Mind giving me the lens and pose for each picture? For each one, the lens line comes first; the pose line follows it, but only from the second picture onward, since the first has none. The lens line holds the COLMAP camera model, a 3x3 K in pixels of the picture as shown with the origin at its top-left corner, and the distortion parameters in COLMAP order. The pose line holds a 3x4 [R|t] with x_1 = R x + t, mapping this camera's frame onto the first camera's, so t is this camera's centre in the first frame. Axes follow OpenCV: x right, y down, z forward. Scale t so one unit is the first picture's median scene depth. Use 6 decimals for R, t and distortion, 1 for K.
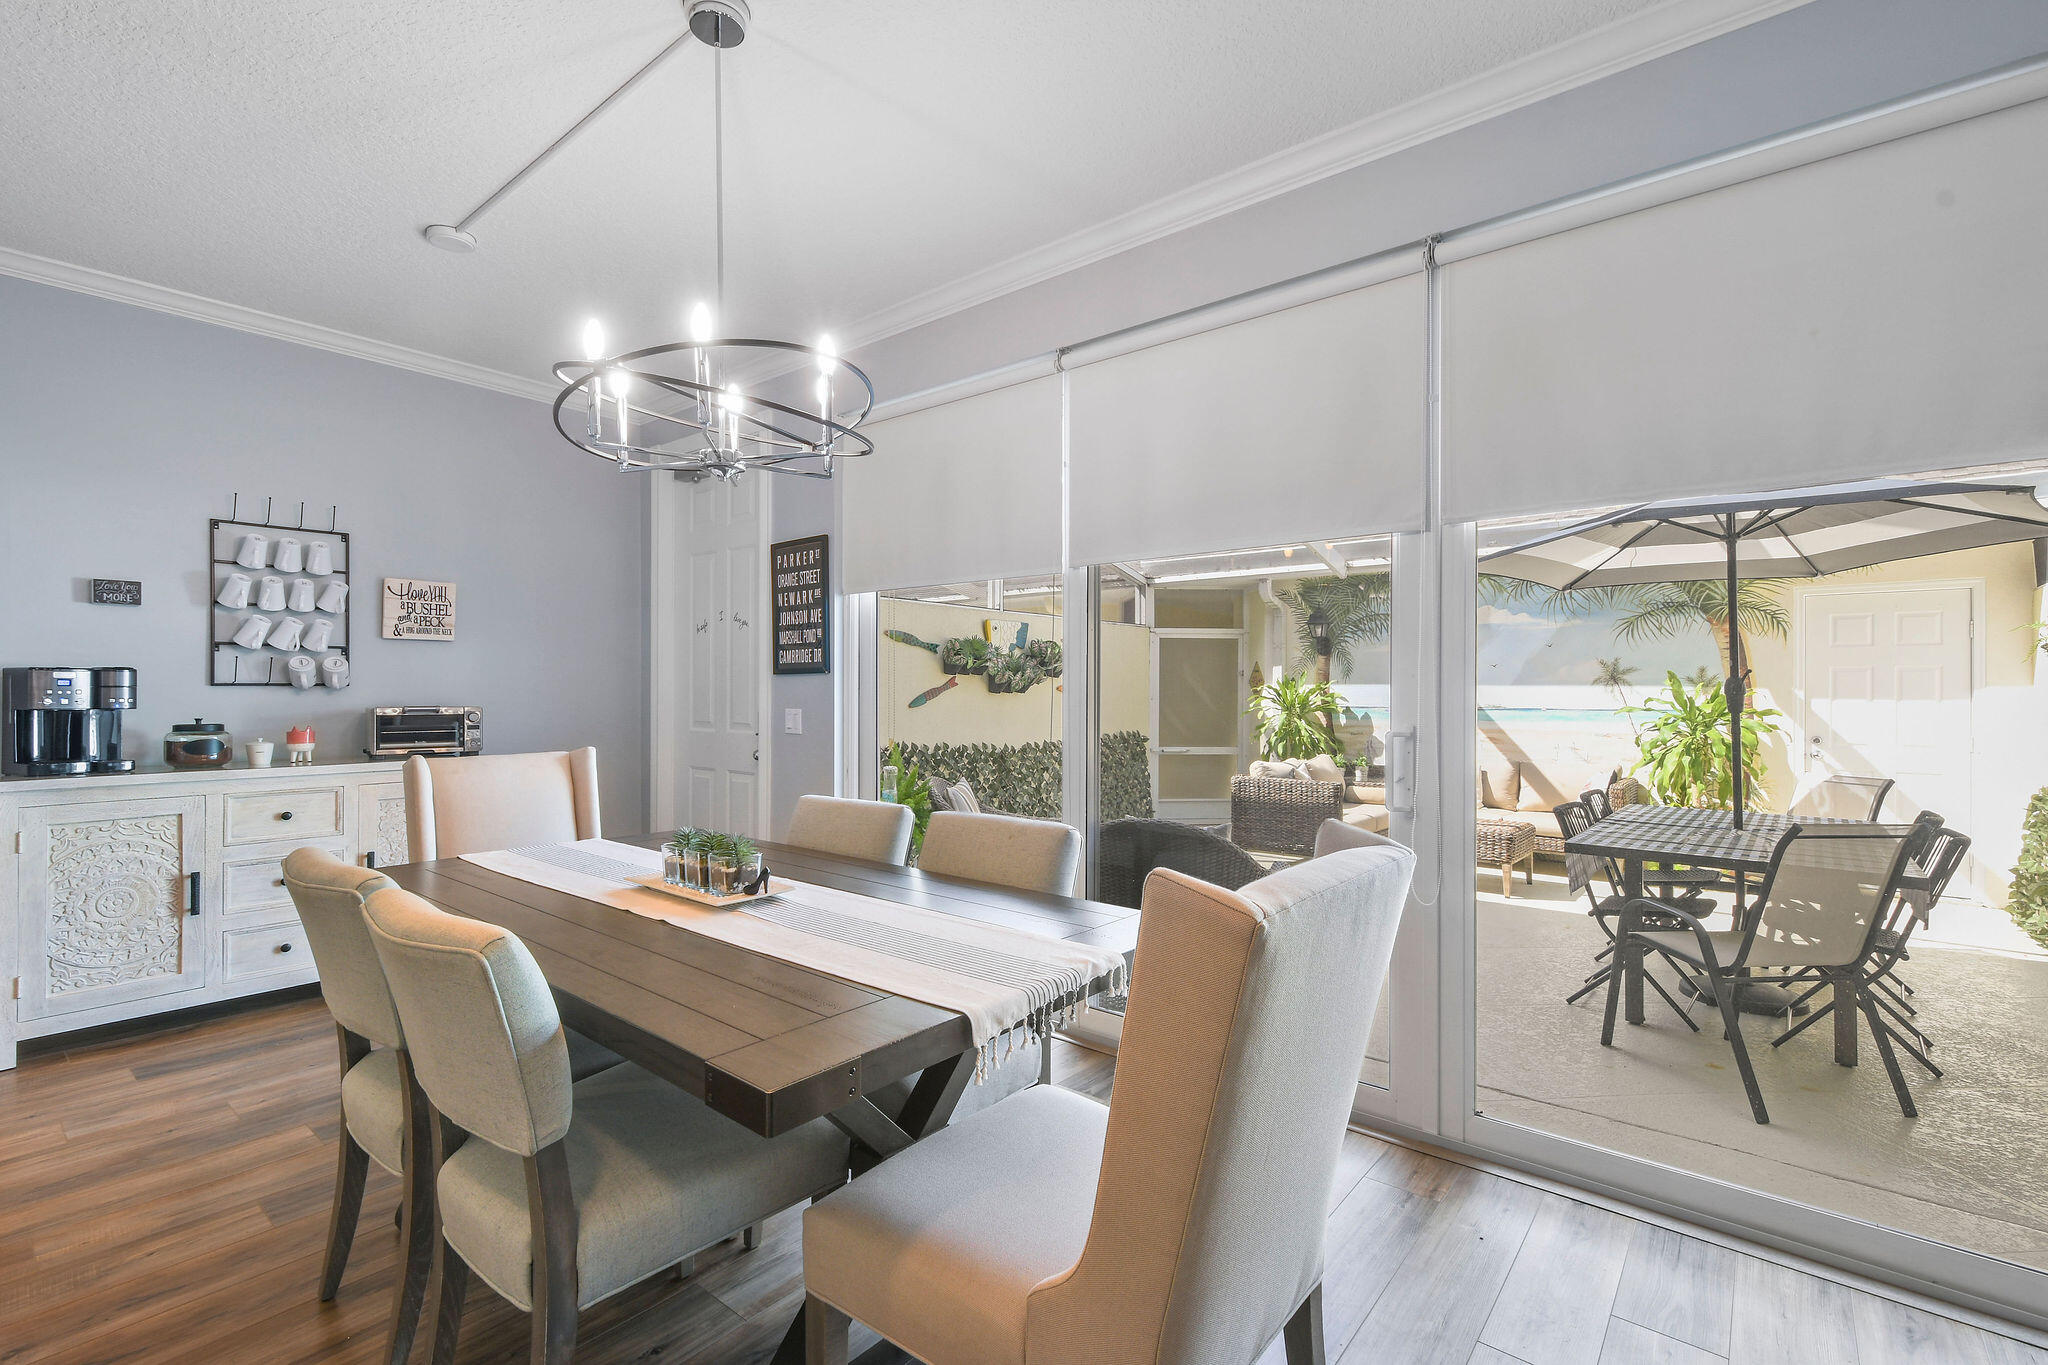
lens RADIAL K [[913.6, 0, 1038.3], [0, 913.6, 688.1], [0, 0, 1]] dist [0.010218, -0.001747]
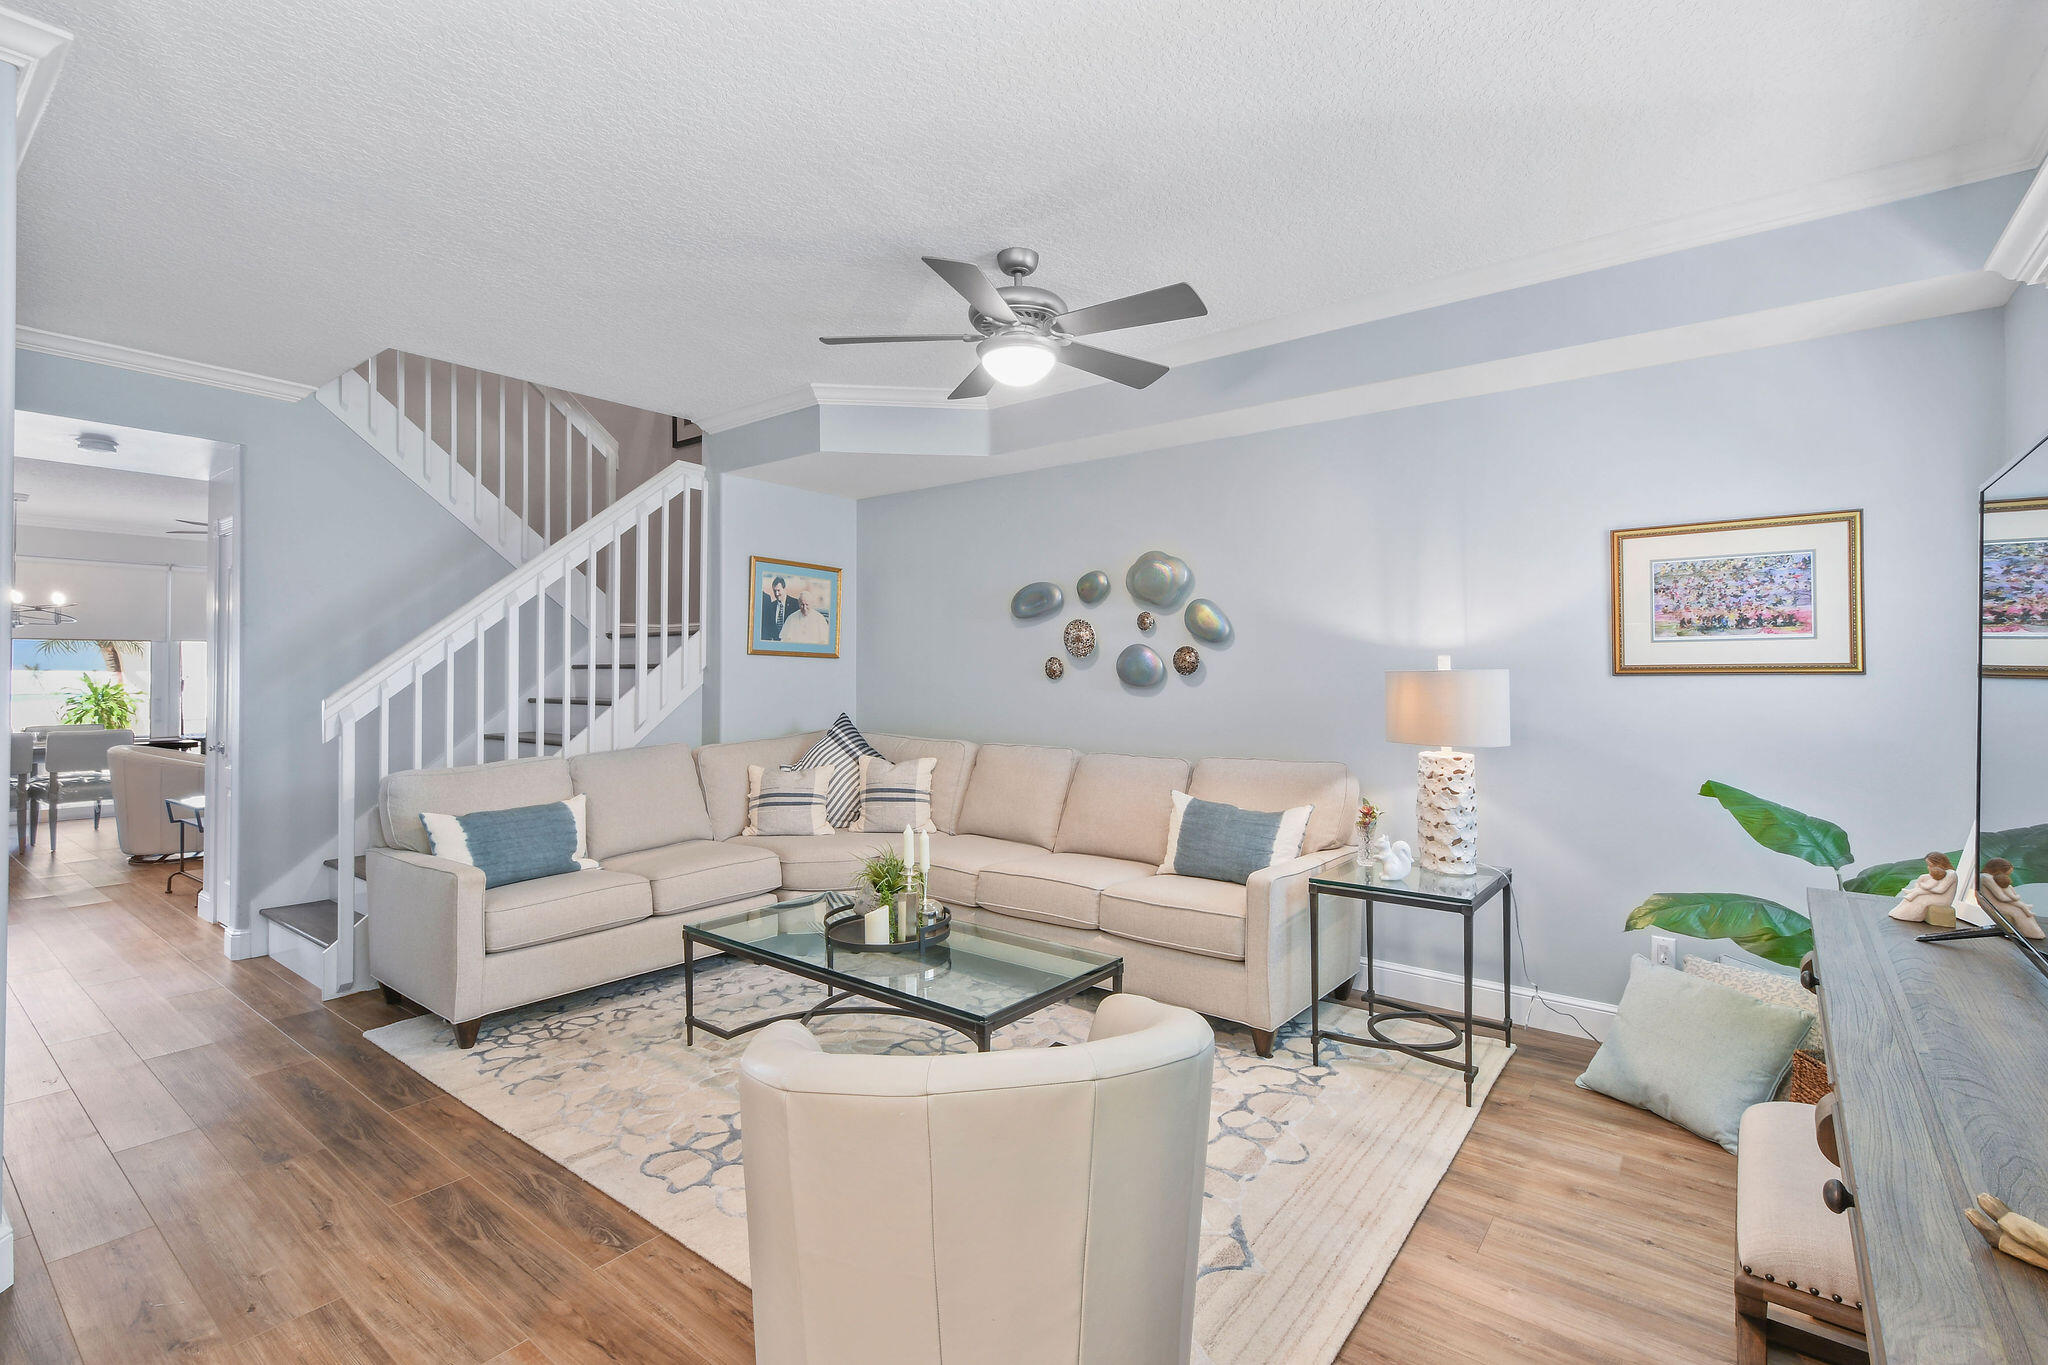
lens RADIAL K [[913.6, 0, 1027.3], [0, 913.6, 667.5], [0, 0, 1]] dist [0.010218, -0.001747]
pose [[-0.039990, 0.007397, 0.999173, -1.809781], [-0.003240, 0.999966, -0.007533, -0.029071], [-0.999195, -0.003538, -0.039965, -1.218780]]
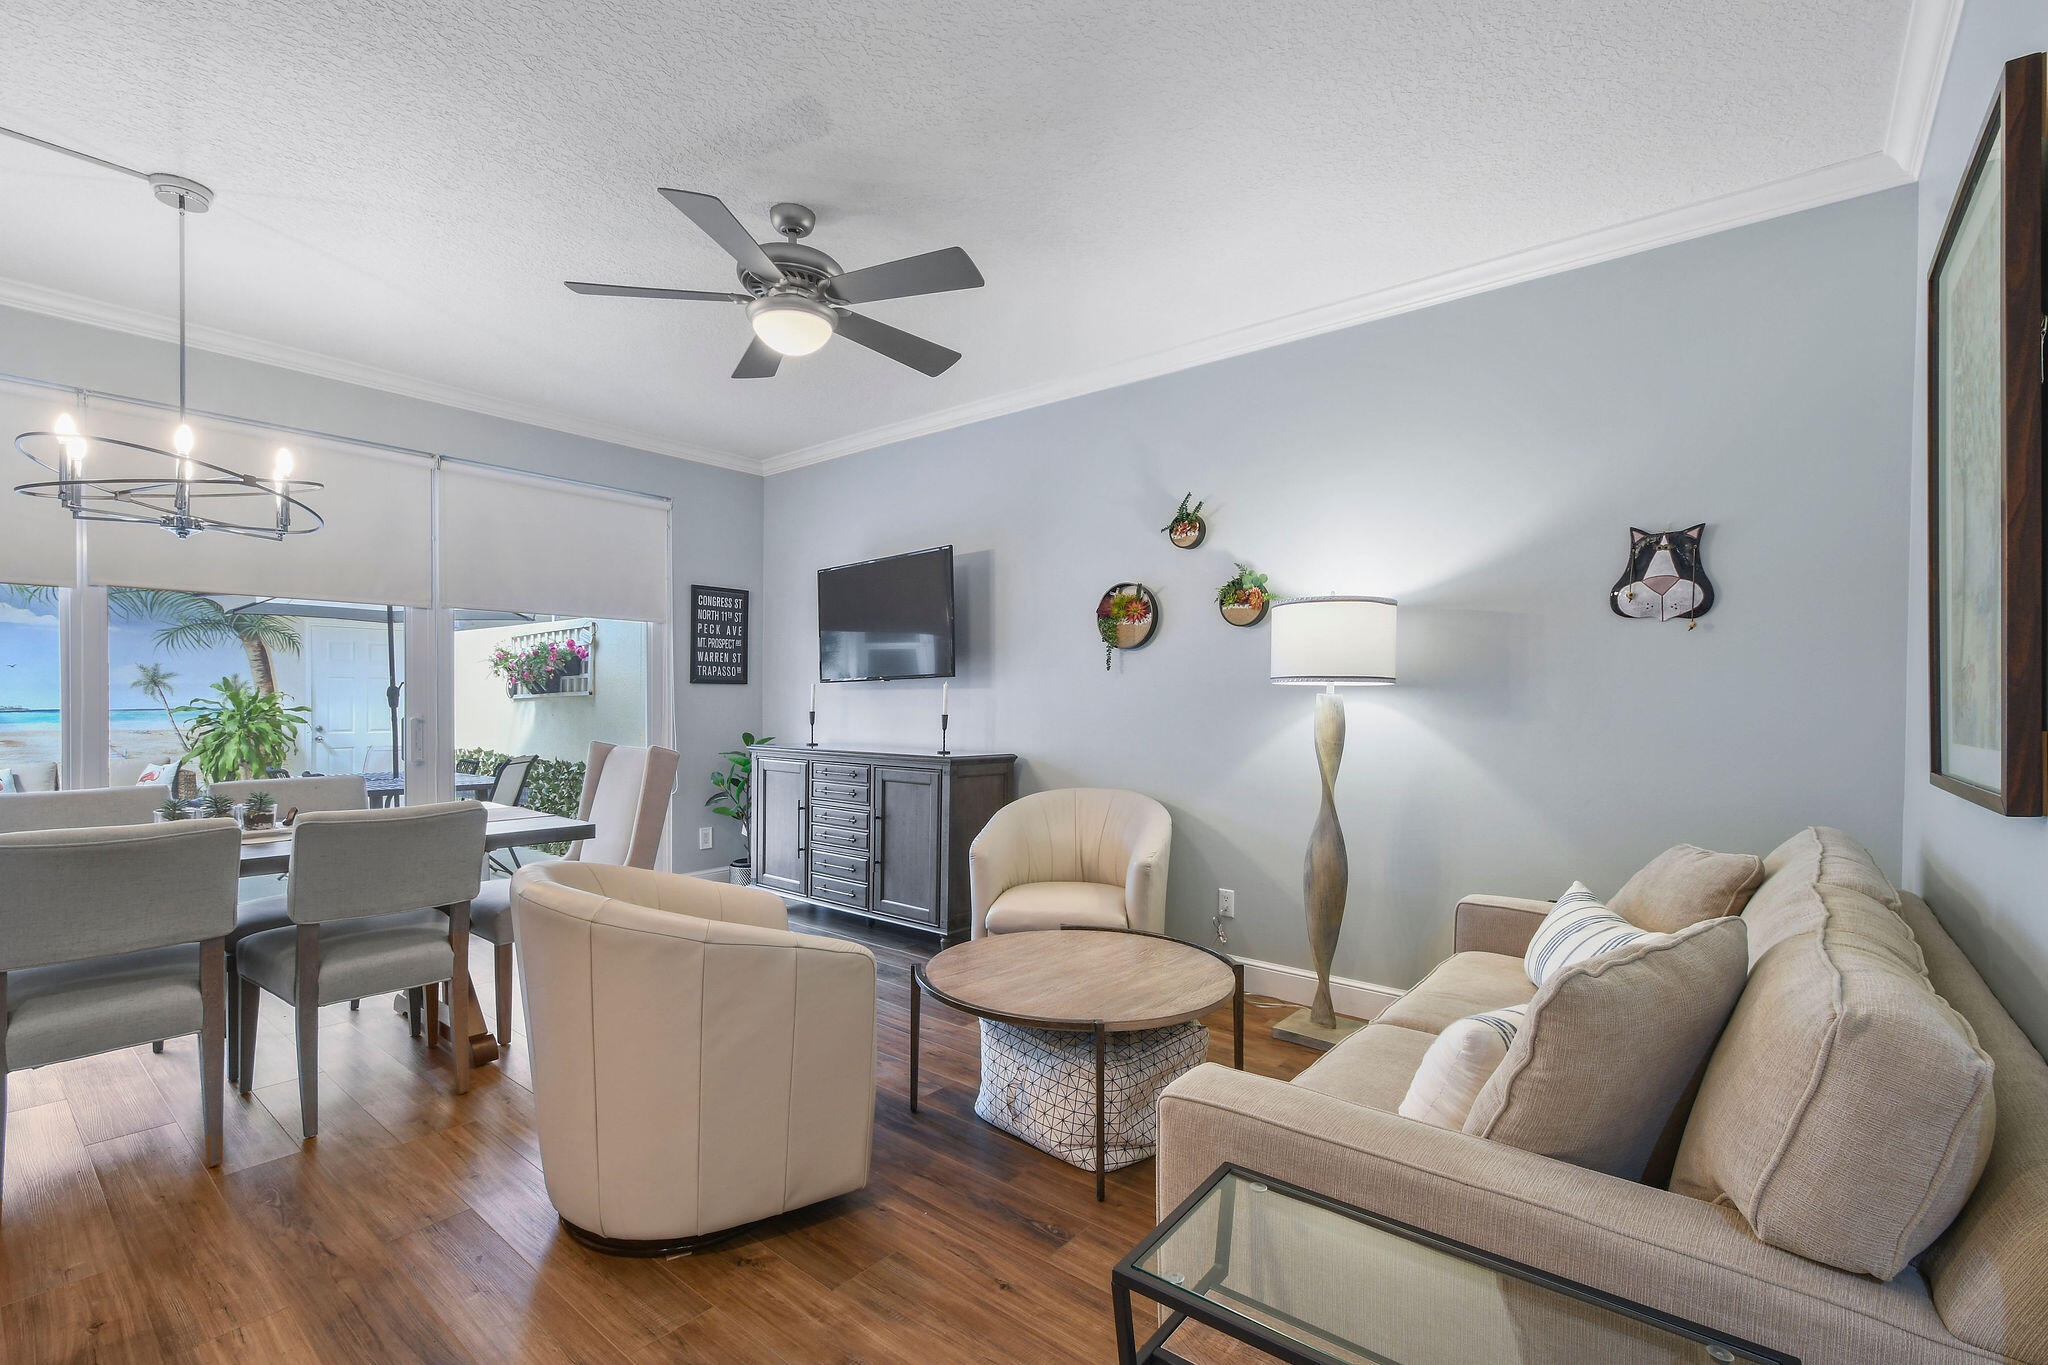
lens RADIAL K [[913.6, 0, 1012.2], [0, 913.6, 704.1], [0, 0, 1]] dist [0.010218, -0.001747]
pose [[0.007560, -0.007935, 0.999940, -0.771392], [-0.009661, 0.999921, 0.008008, -0.003222], [-0.999925, -0.009721, 0.007482, -0.107317]]
